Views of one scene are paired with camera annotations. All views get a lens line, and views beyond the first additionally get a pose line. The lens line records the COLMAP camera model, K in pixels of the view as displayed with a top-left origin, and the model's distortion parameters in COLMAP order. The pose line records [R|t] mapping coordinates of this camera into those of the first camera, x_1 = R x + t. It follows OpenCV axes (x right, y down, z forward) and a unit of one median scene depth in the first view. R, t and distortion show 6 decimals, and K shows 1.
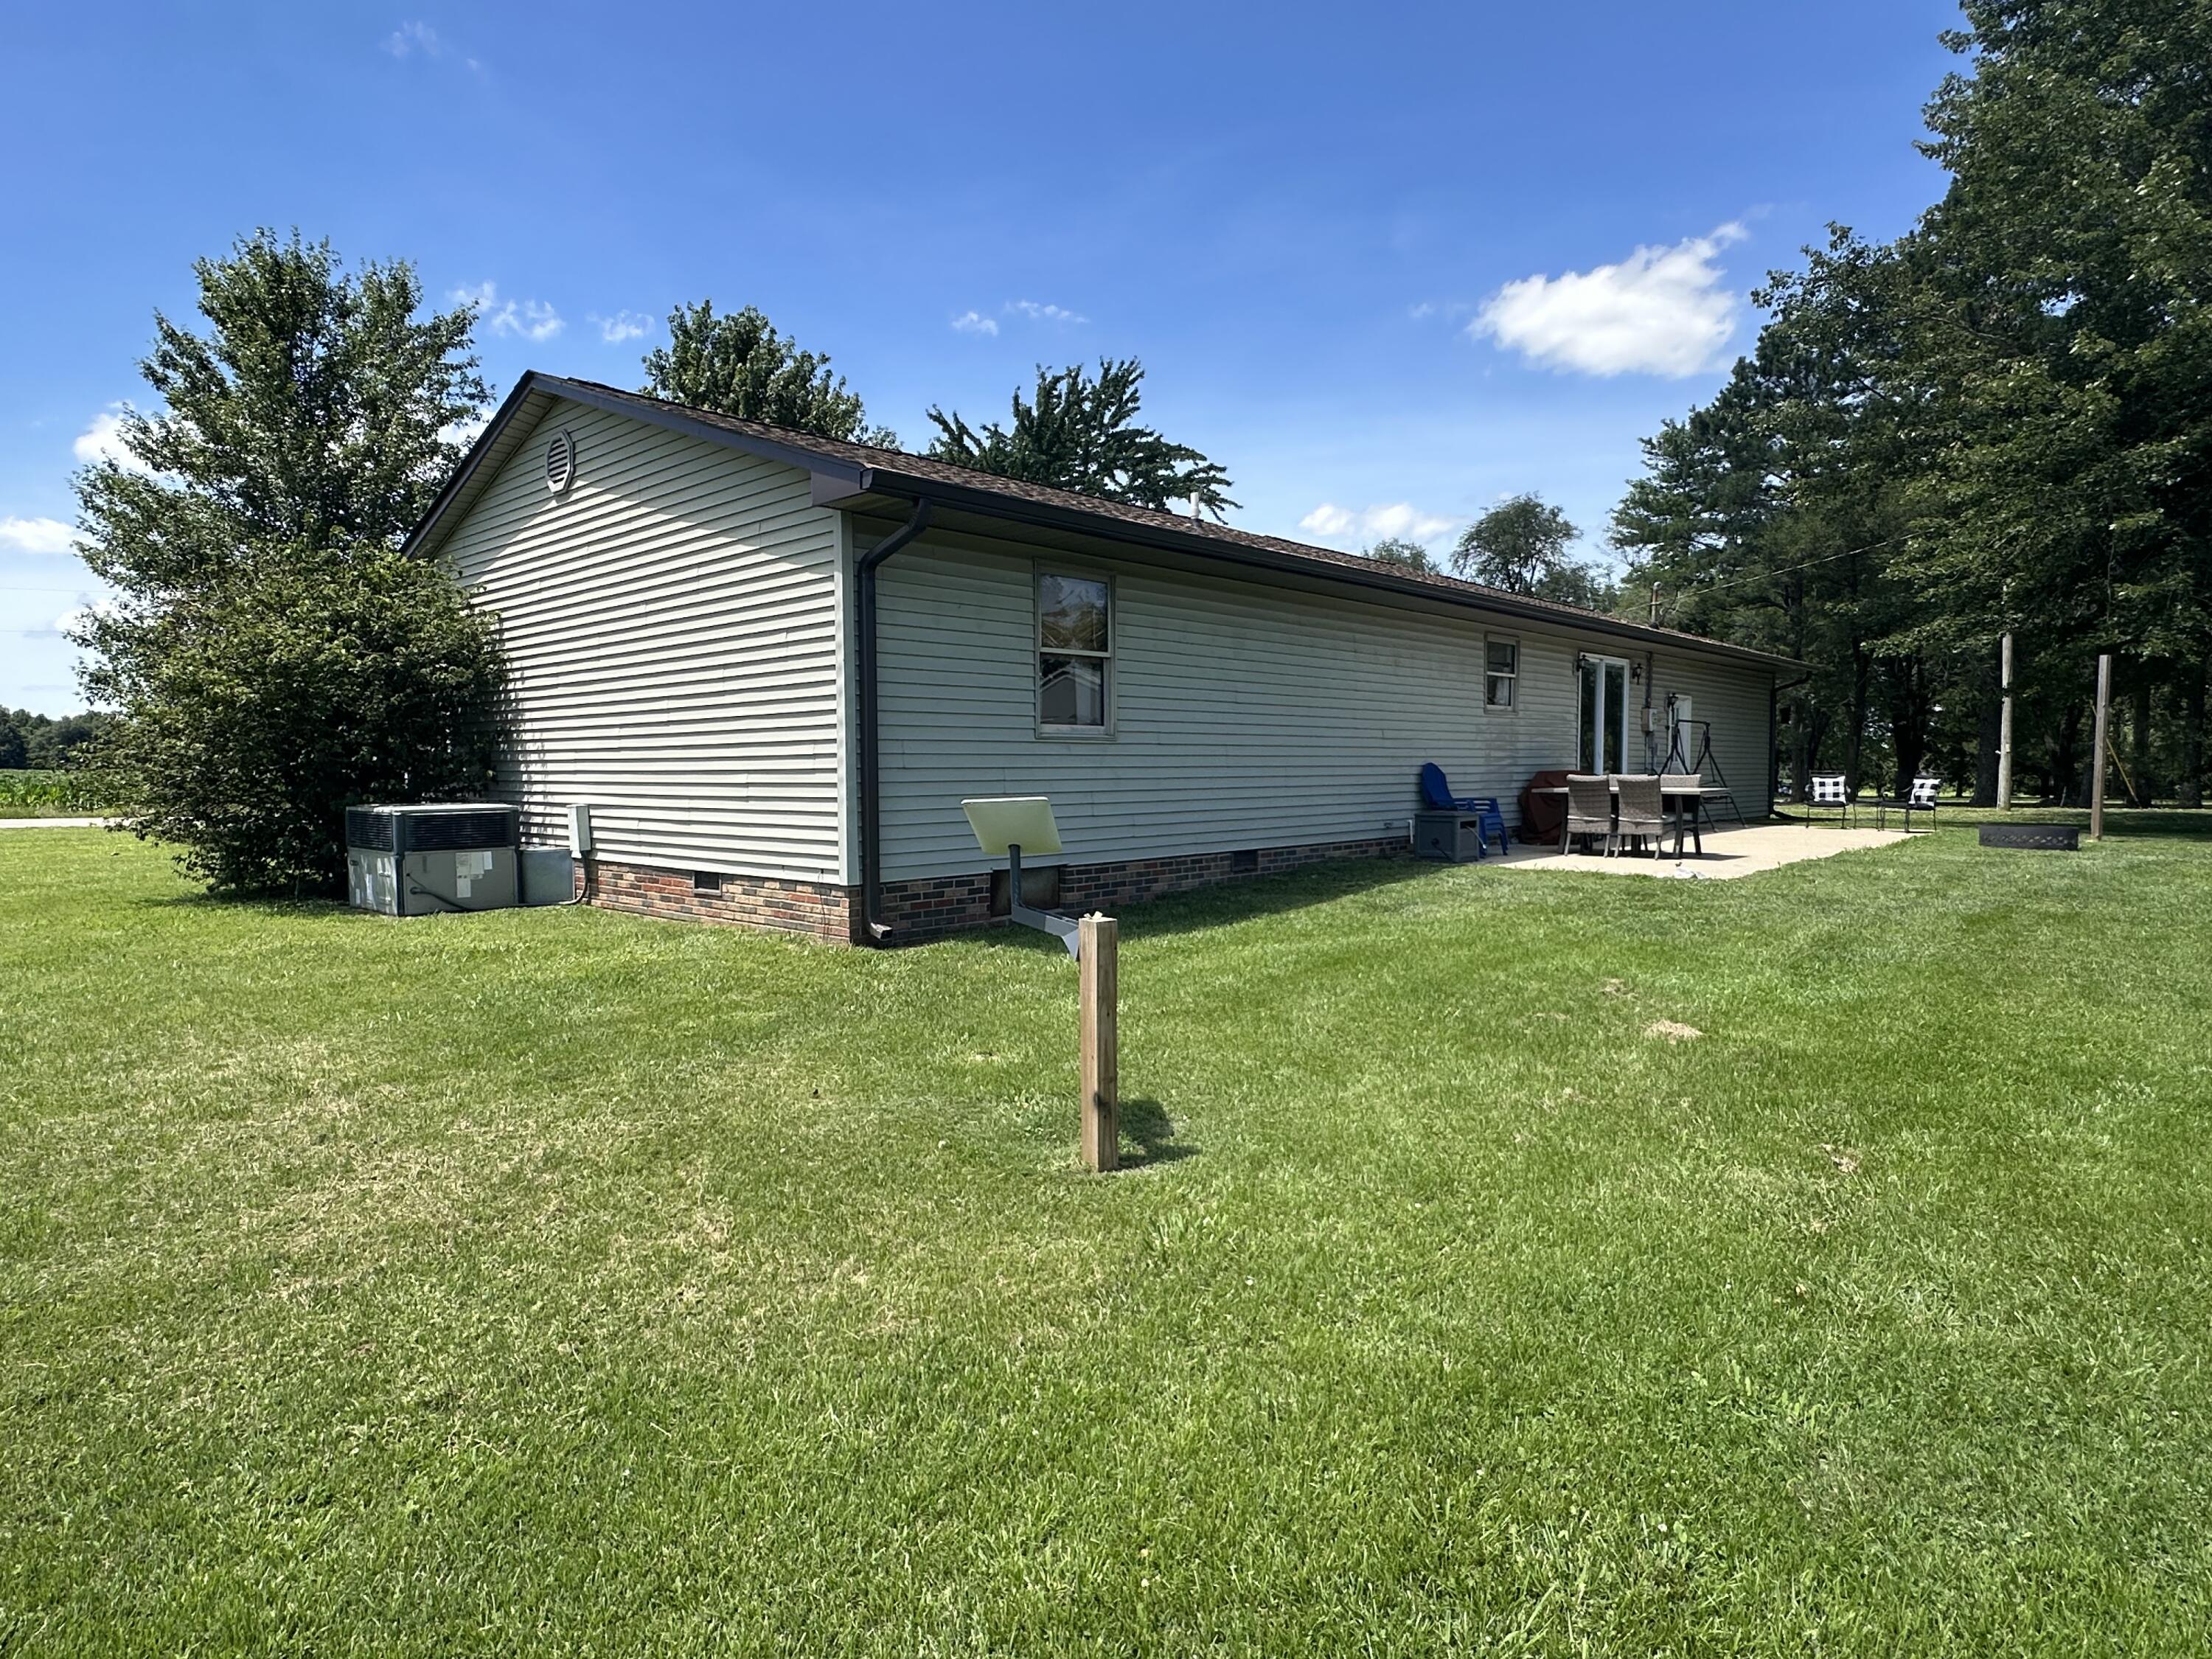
lens RADIAL K [[1224.1, 0, 1101.5], [0, 1224.1, 830.3], [0, 0, 1]] dist [-0.003528, -0.000282]
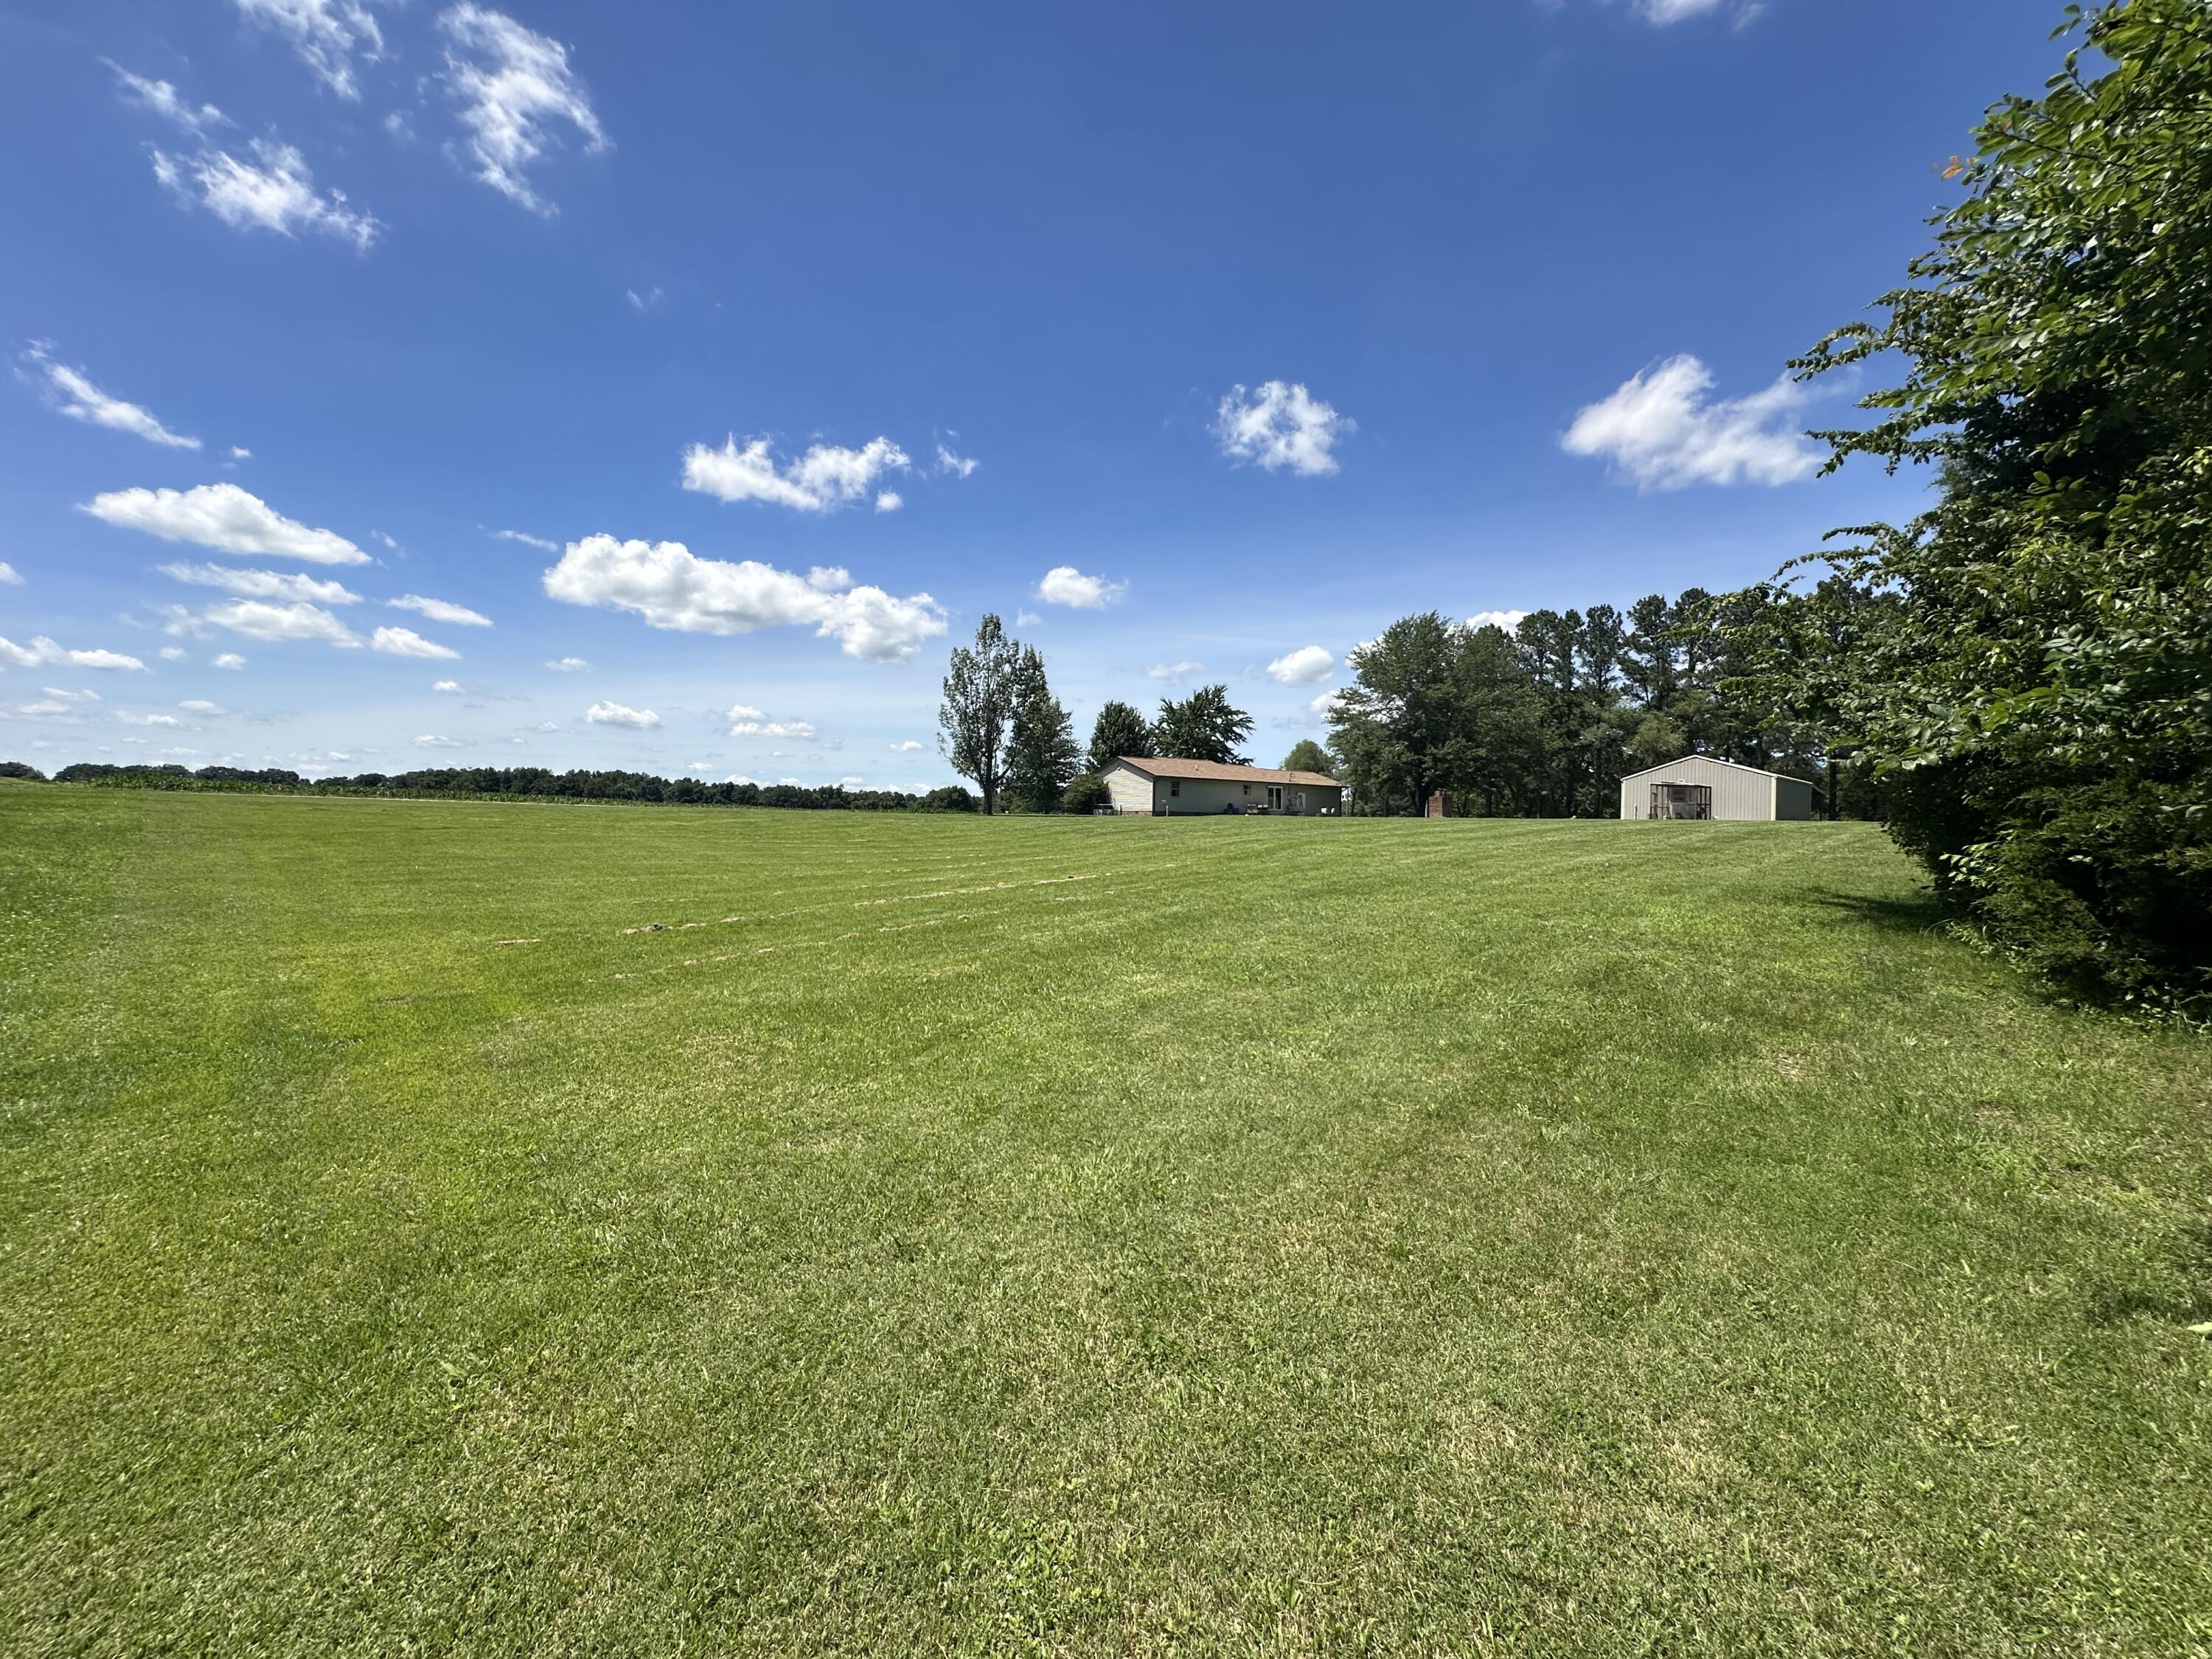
lens RADIAL K [[878.6, 0, 1106.2], [0, 878.6, 827.4], [0, 0, 1]] dist [-0.001513, 0.000082]
pose [[0.979928, 0.019846, -0.198360, 0.480523], [-0.028516, 0.998754, -0.040949, 0.264567], [0.197301, 0.045783, 0.979273, -3.391230]]
